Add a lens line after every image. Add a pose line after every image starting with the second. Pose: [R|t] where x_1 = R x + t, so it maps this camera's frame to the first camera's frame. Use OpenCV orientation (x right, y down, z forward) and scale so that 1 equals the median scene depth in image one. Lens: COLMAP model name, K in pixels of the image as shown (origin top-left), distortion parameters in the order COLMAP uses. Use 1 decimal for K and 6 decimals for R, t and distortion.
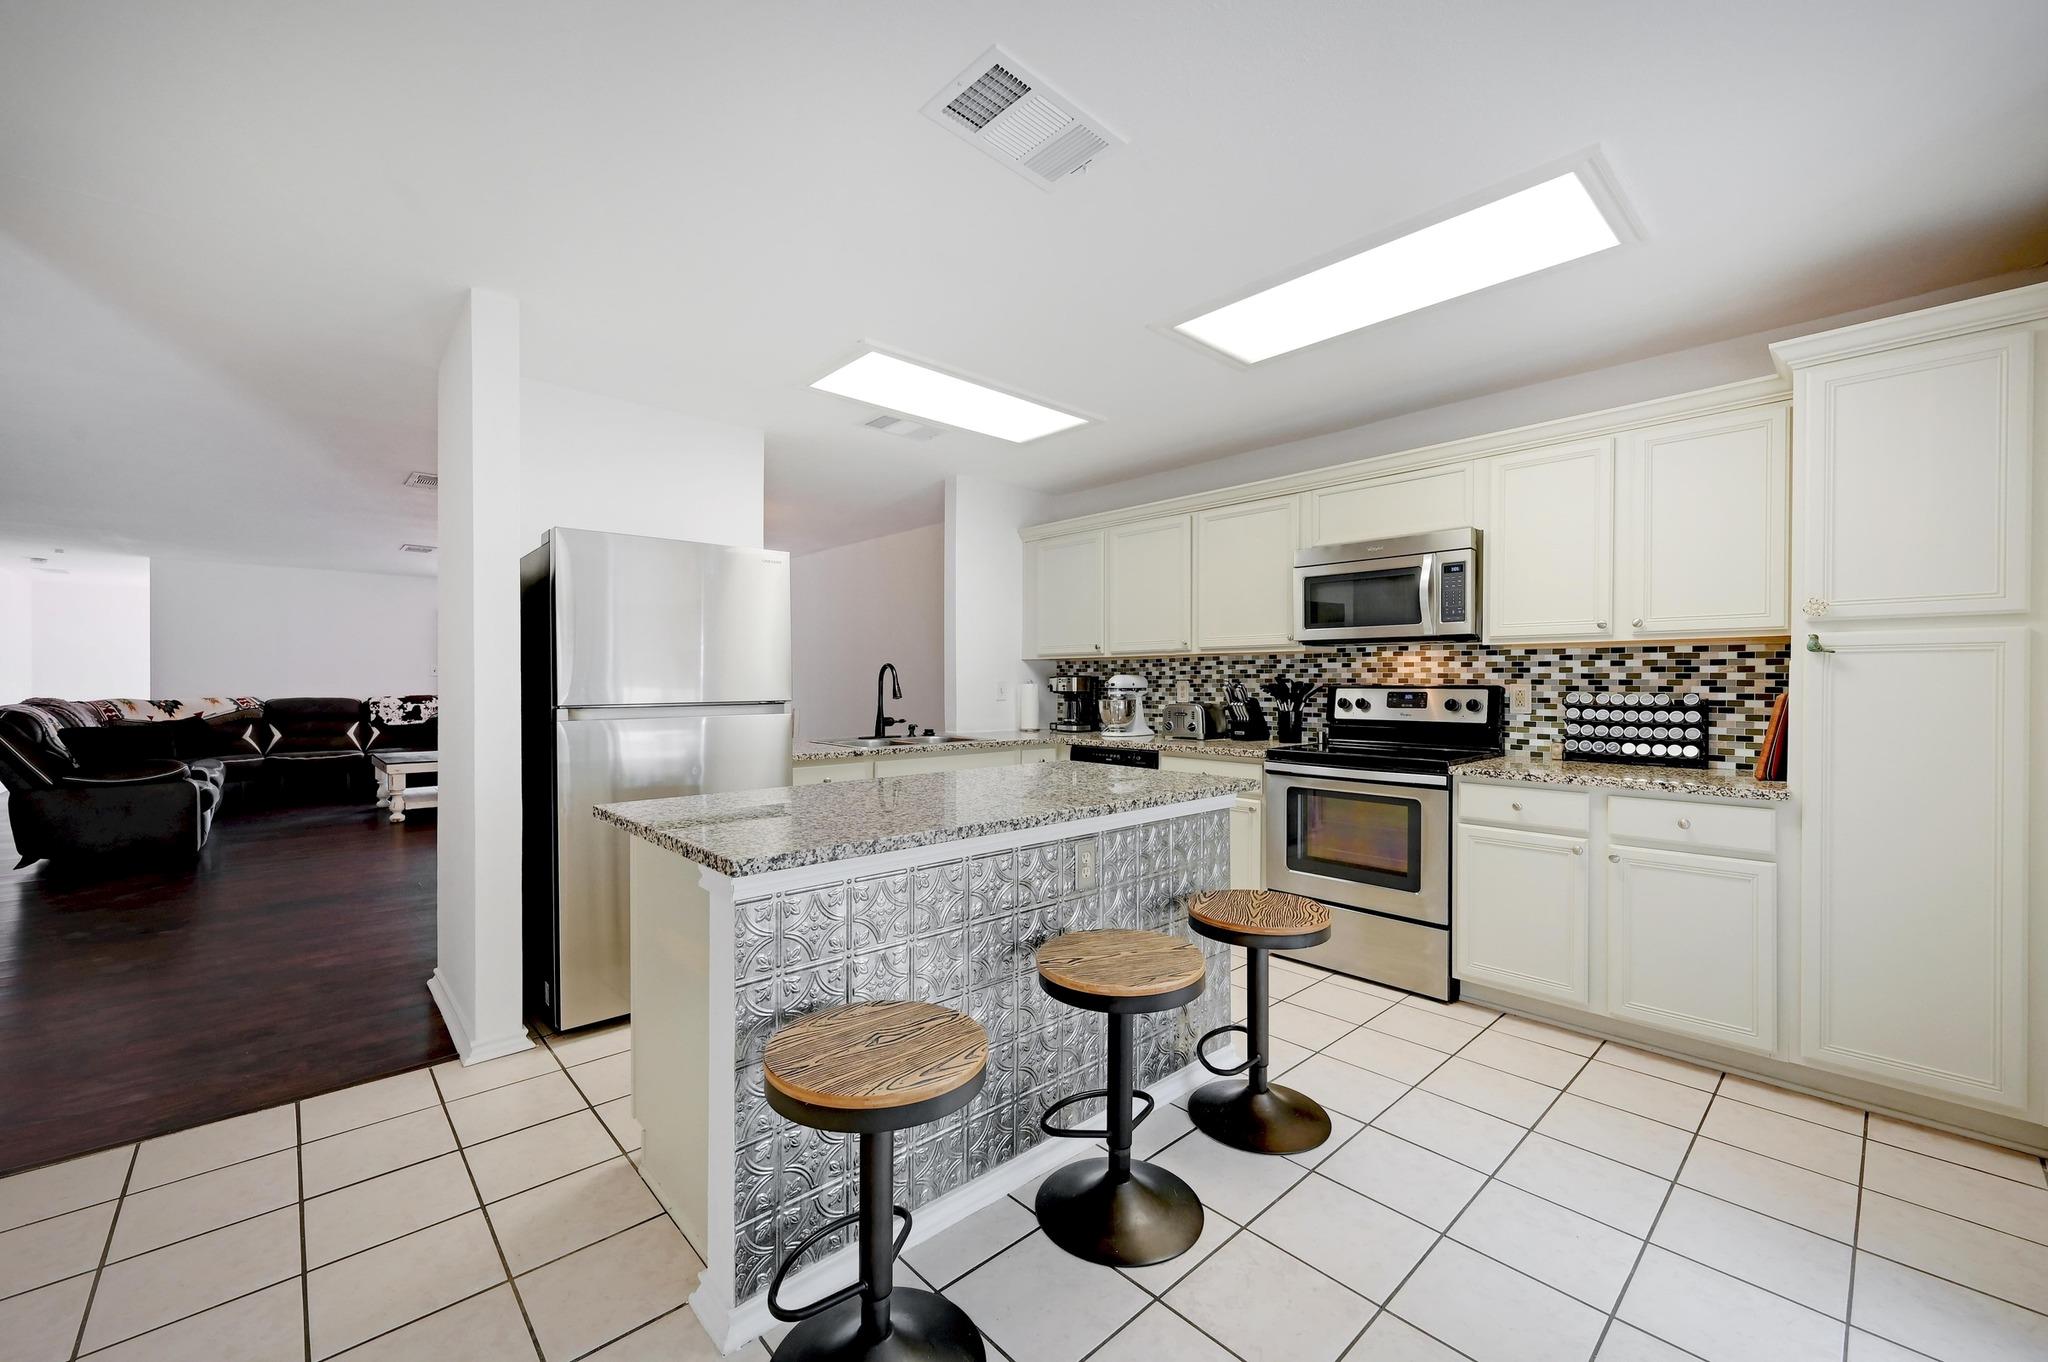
lens RADIAL K [[815.1, 0, 1028.7], [0, 815.1, 682.7], [0, 0, 1]] dist [0.002179, 0.000399]
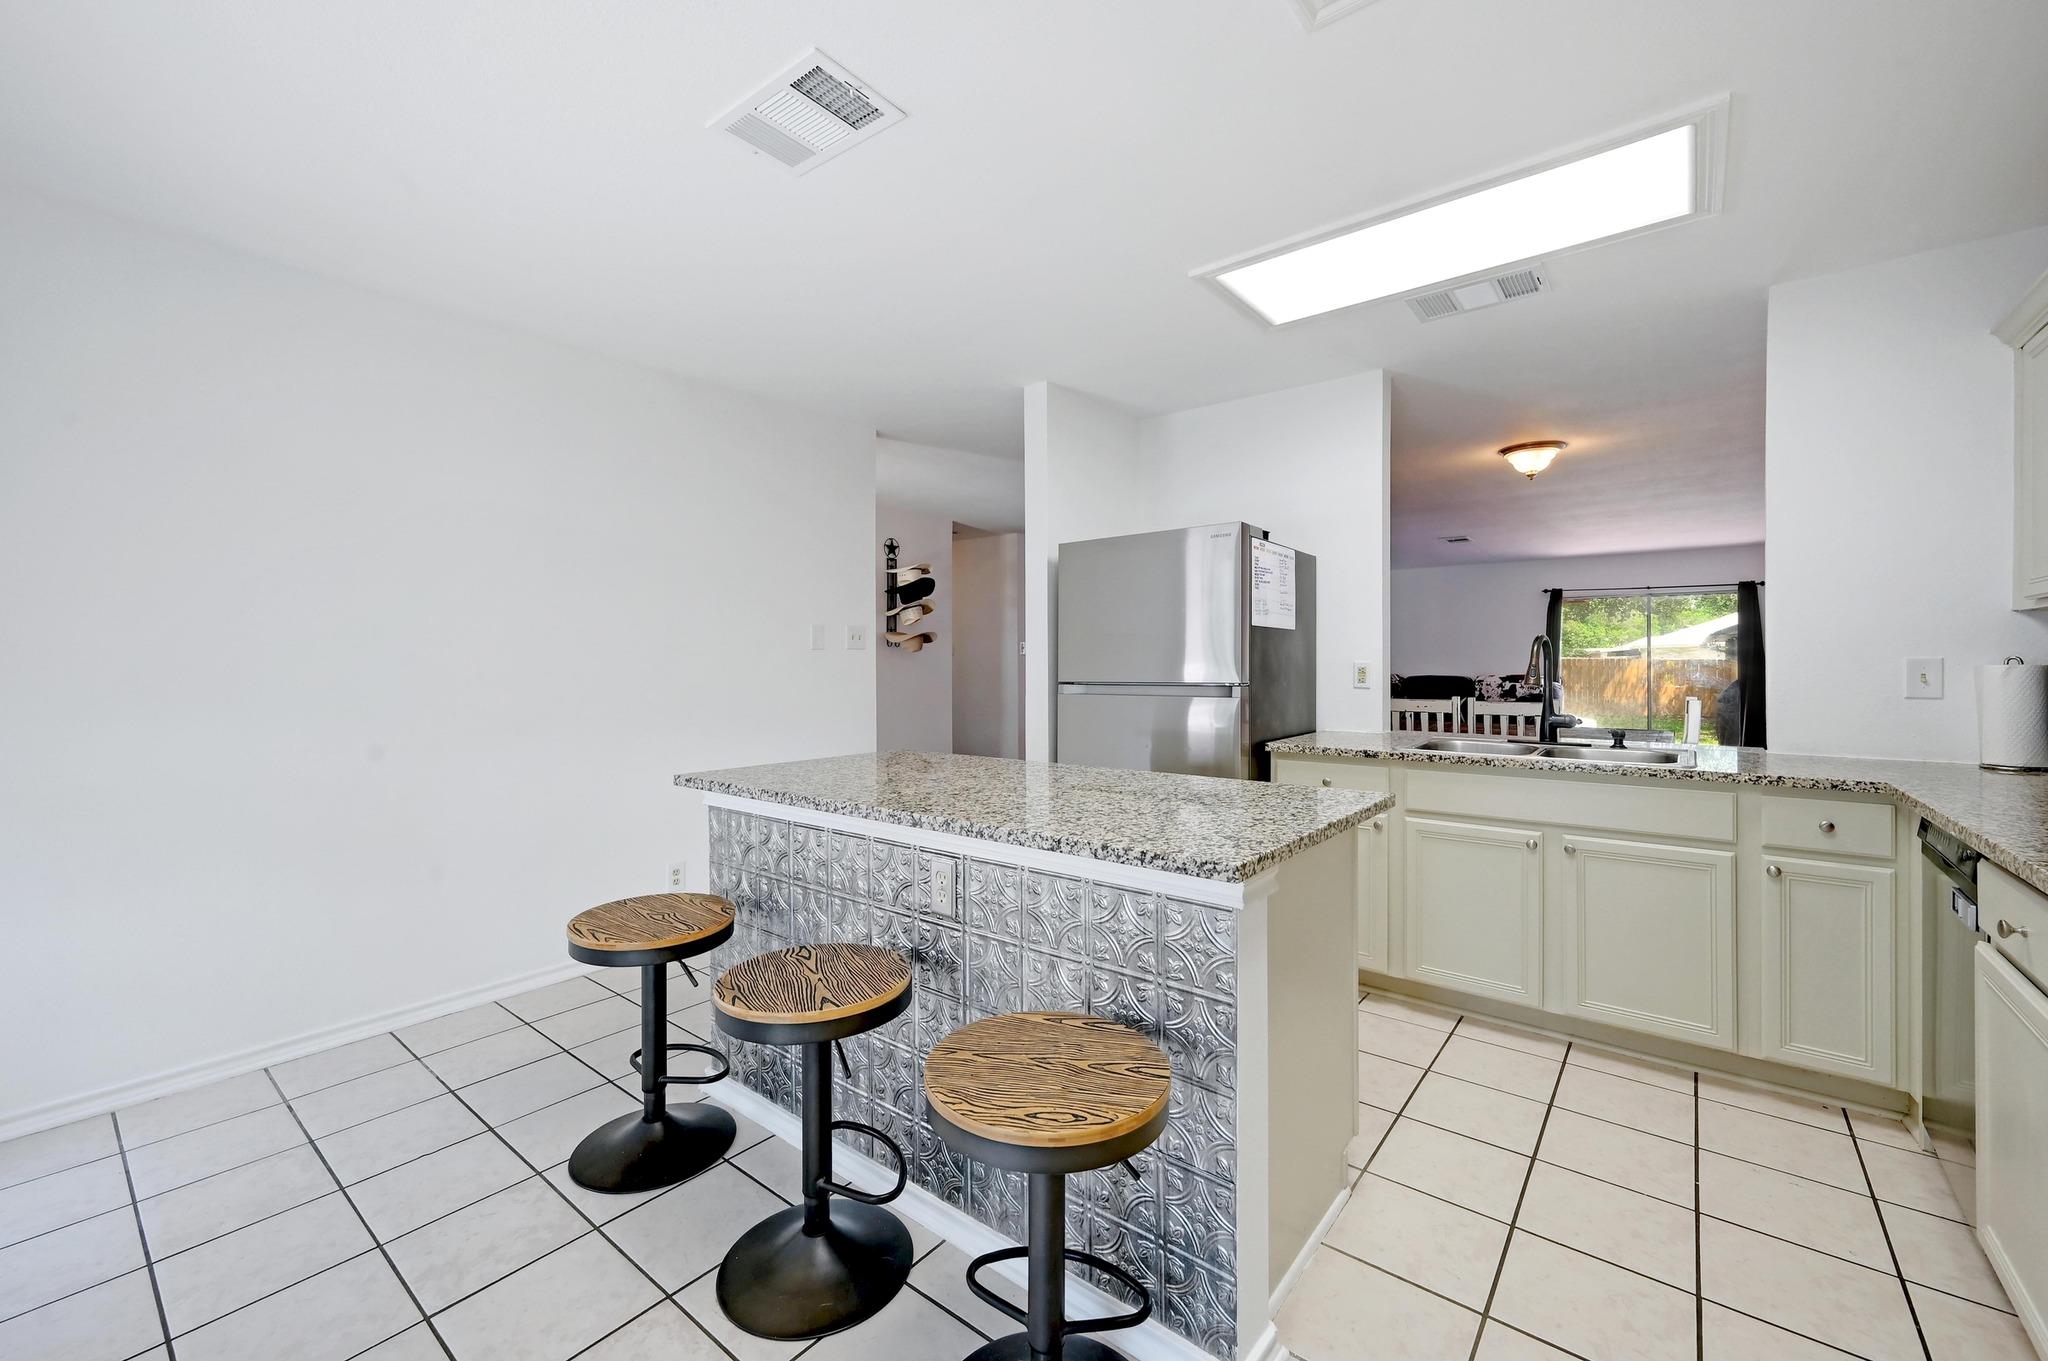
lens RADIAL K [[815.1, 0, 1016.9], [0, 815.1, 673.5], [0, 0, 1]] dist [0.002179, 0.000399]
pose [[0.149481, 0.012453, -0.988686, 0.205095], [0.000980, 0.999918, 0.012742, -0.000266], [0.988764, -0.002874, 0.149456, 0.220495]]
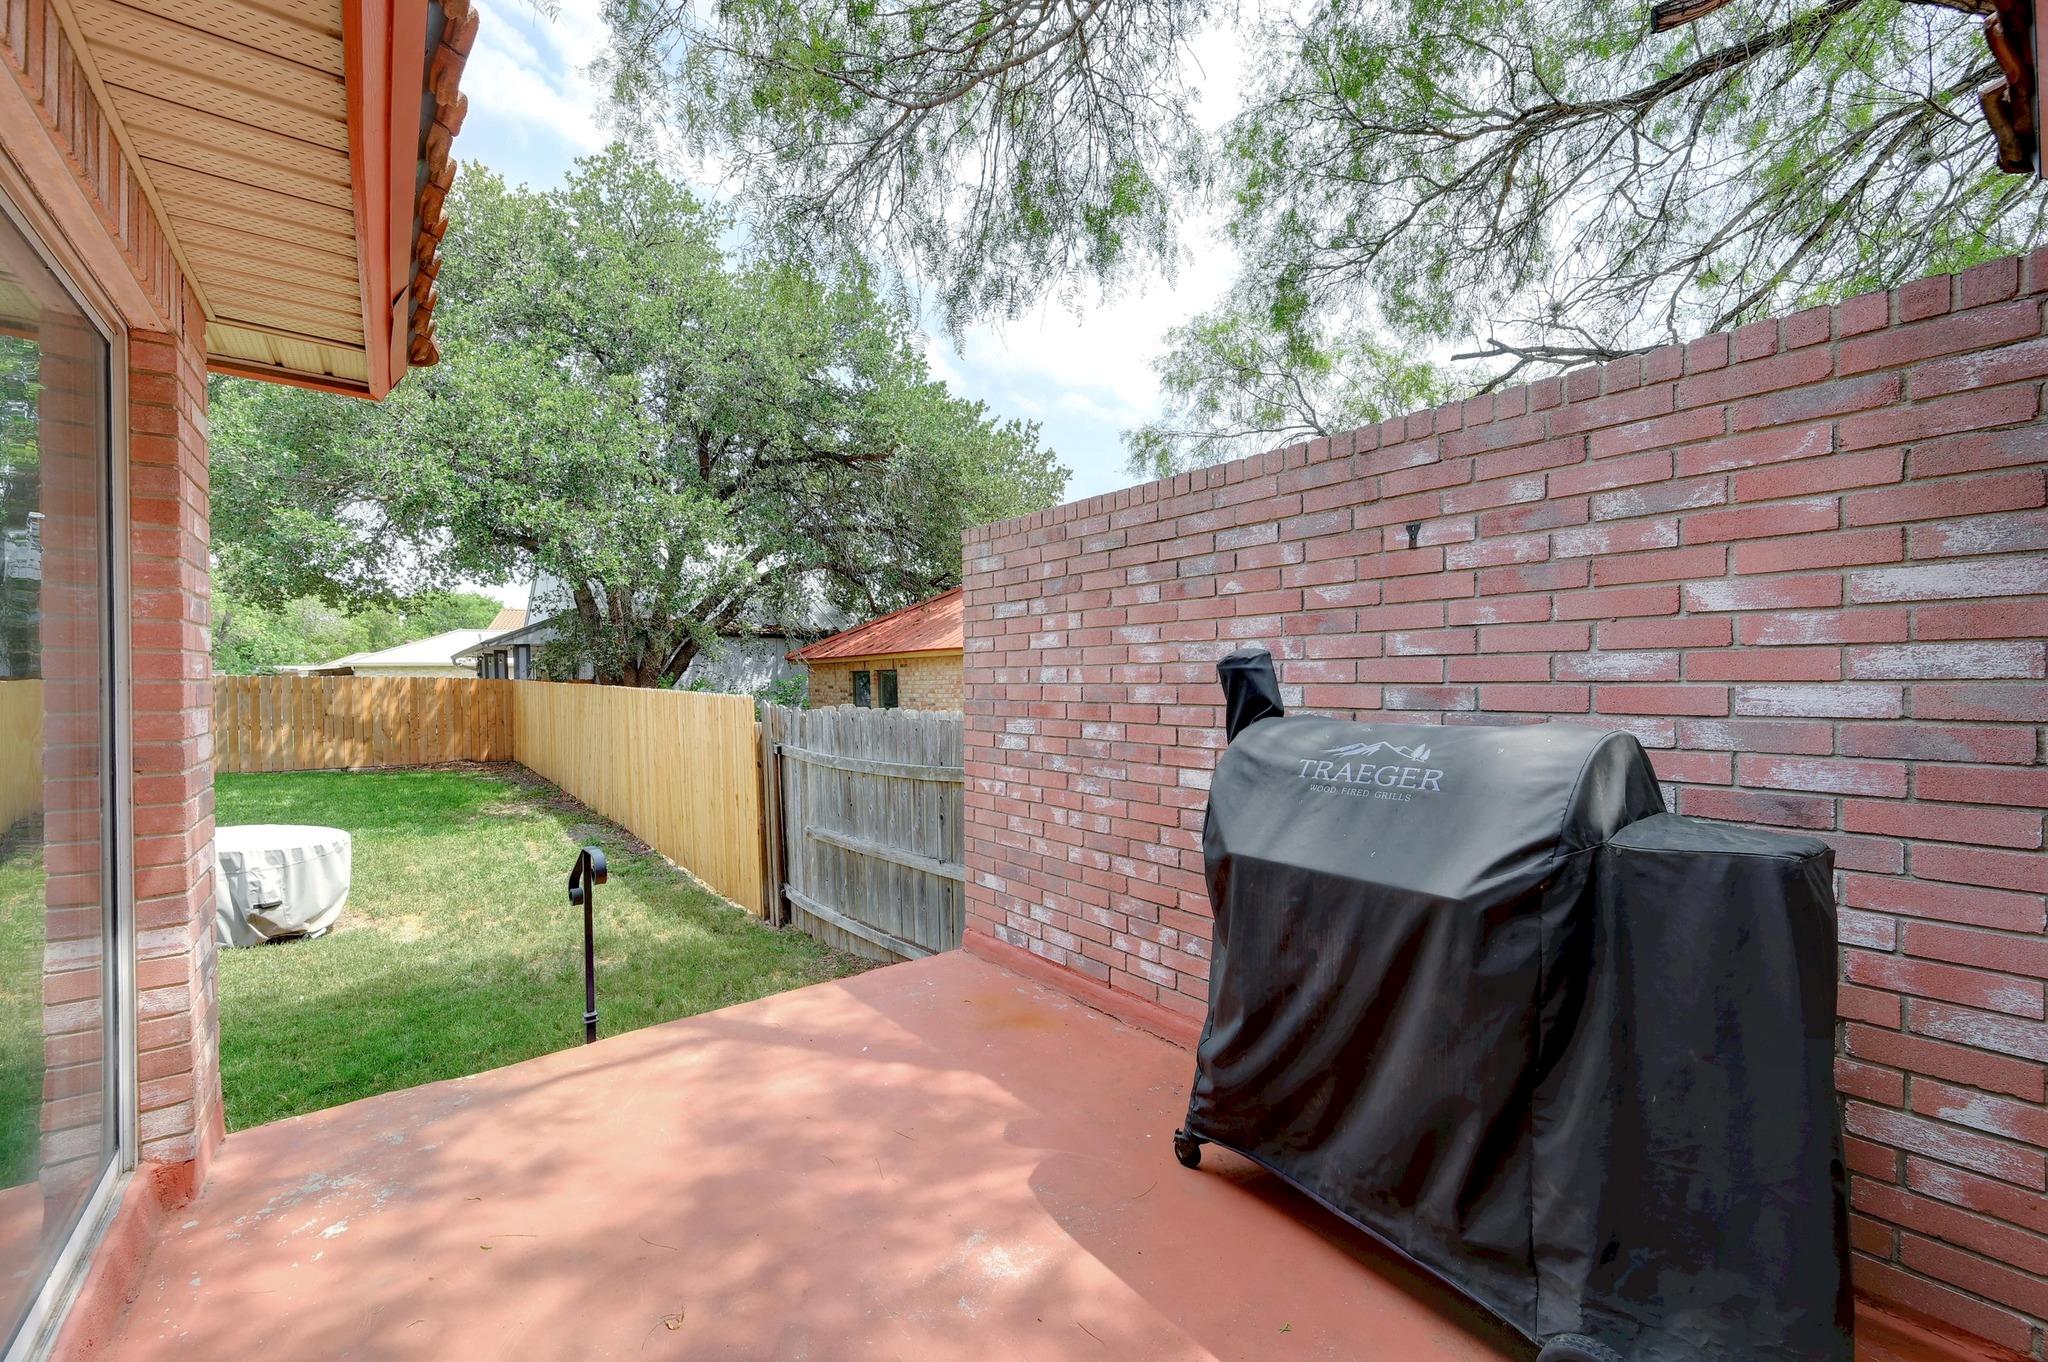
lens RADIAL K [[815.1, 0, 1015.9], [0, 815.1, 679.5], [0, 0, 1]] dist [0.002179, 0.000399]
pose [[0.997326, 0.005626, -0.072865, -0.845214], [-0.006574, 0.999897, -0.012779, 0.010041], [0.072786, 0.013224, 0.997260, 1.180061]]
